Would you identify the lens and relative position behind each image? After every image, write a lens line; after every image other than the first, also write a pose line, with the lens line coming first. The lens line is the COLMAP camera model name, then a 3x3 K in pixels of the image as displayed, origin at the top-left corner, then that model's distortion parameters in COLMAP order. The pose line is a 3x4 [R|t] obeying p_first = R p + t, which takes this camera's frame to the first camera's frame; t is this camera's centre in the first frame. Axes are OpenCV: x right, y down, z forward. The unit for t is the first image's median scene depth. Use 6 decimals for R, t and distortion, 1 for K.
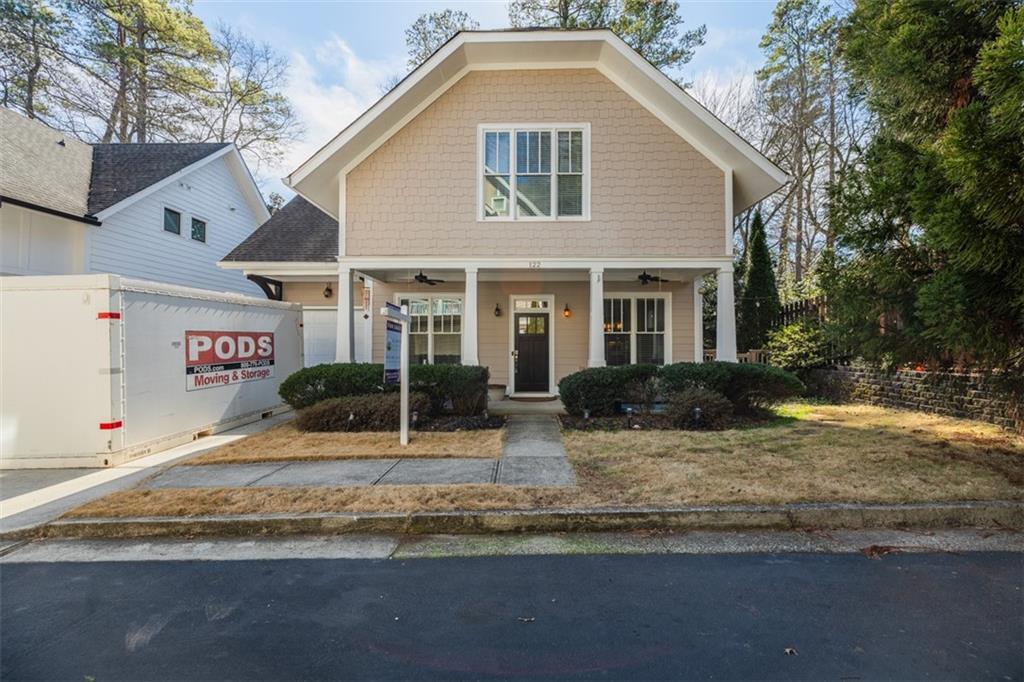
lens RADIAL K [[430.7, 0, 511.0], [0, 430.7, 340.4], [0, 0, 1]] dist [0.002919, -0.000670]
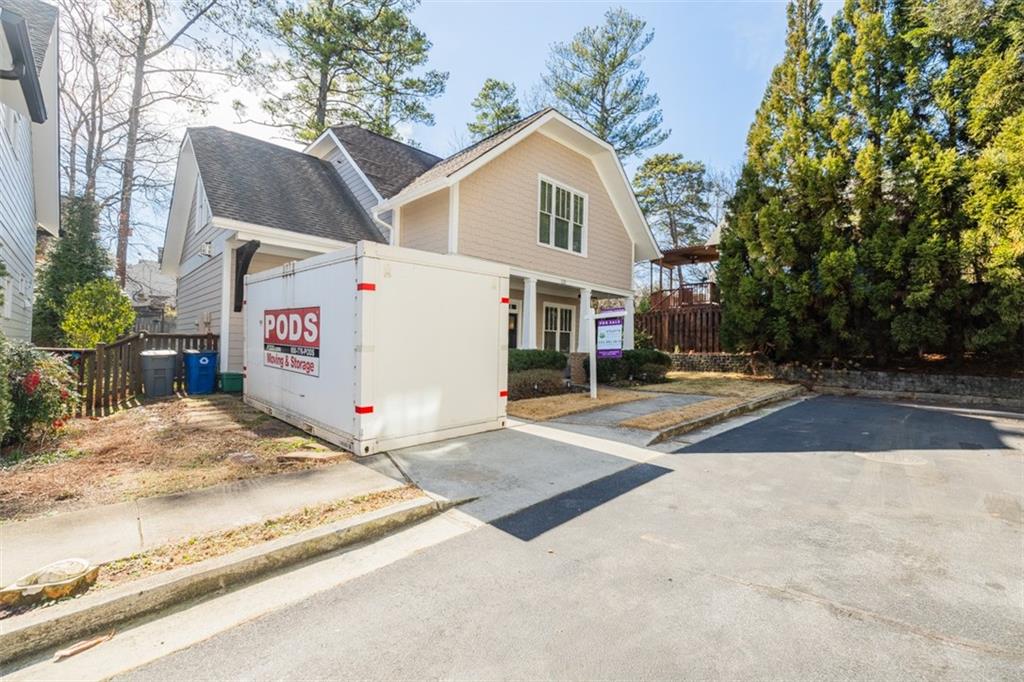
lens RADIAL K [[430.7, 0, 518.2], [0, 430.7, 343.2], [0, 0, 1]] dist [0.002919, -0.000670]
pose [[0.688729, 0.024816, 0.724594, -1.181178], [-0.031998, 0.999481, -0.003816, 0.045311], [-0.724312, -0.020557, 0.689166, 0.112919]]
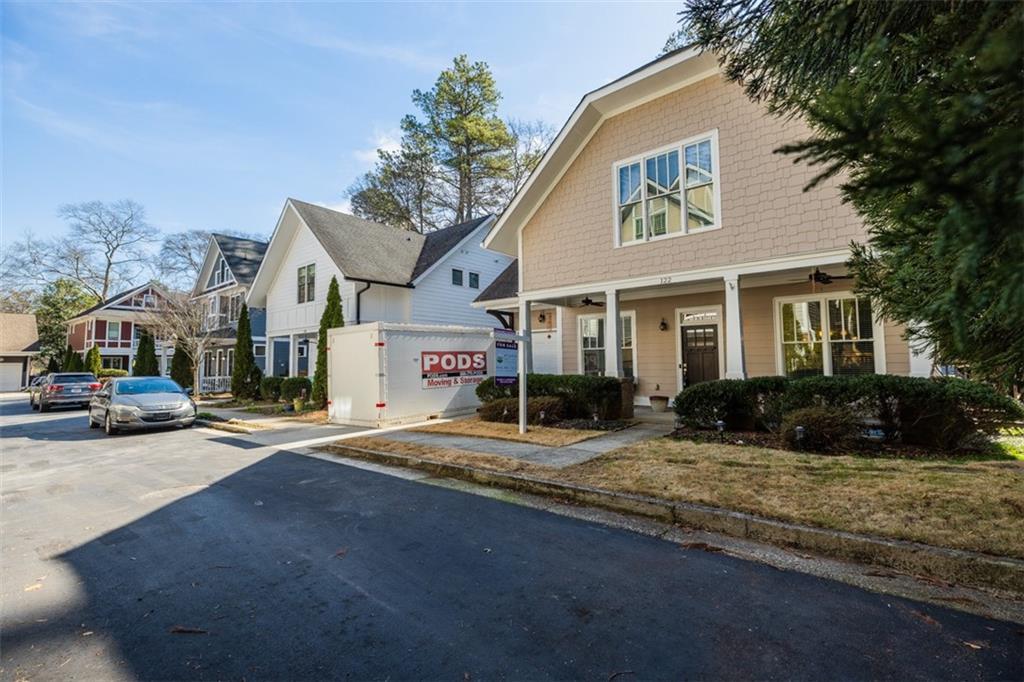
lens RADIAL K [[430.7, 0, 513.9], [0, 430.7, 343.2], [0, 0, 1]] dist [0.002919, -0.000670]
pose [[0.780696, -0.035304, -0.623913, 0.448080], [0.016532, 0.999220, -0.035855, 0.008166], [0.624692, 0.017678, 0.780671, -0.043389]]
